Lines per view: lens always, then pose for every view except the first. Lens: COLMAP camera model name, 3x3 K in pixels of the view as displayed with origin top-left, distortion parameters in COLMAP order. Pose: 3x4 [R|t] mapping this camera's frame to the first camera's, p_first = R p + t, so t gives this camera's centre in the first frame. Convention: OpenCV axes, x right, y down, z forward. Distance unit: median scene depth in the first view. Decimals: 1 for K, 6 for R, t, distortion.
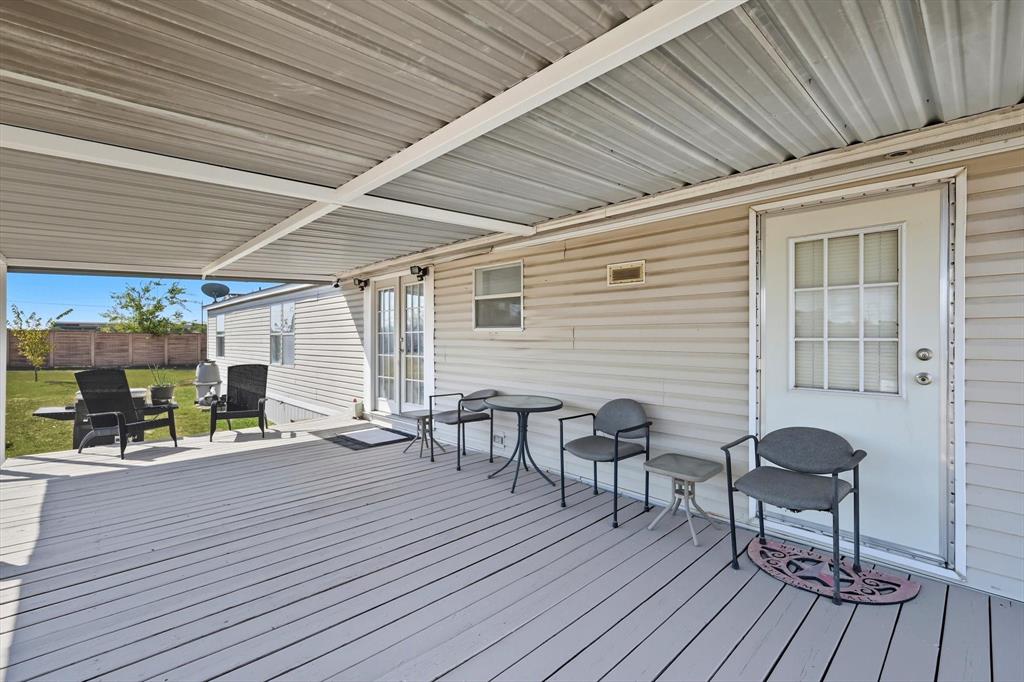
lens RADIAL K [[451.8, 0, 514.1], [0, 451.8, 338.9], [0, 0, 1]] dist [0.005155, -0.000417]
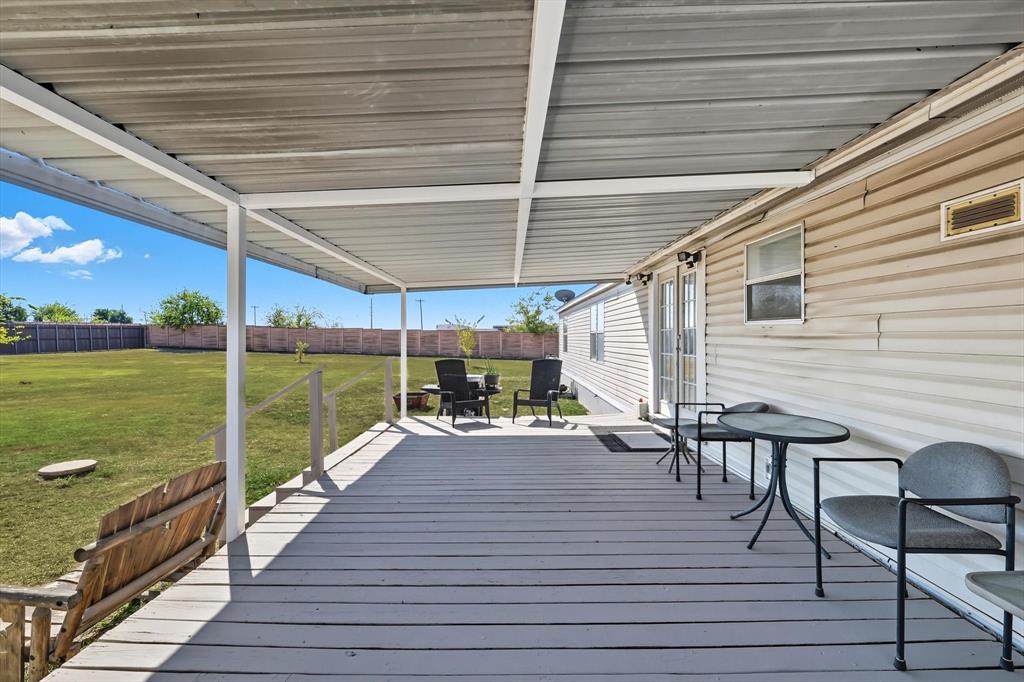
lens RADIAL K [[451.8, 0, 515.8], [0, 451.8, 343.1], [0, 0, 1]] dist [0.005155, -0.000417]
pose [[0.722658, 0.006280, -0.691177, 0.175854], [0.003268, 0.999917, 0.012502, 0.002413], [0.691198, -0.011293, 0.722577, 0.177155]]
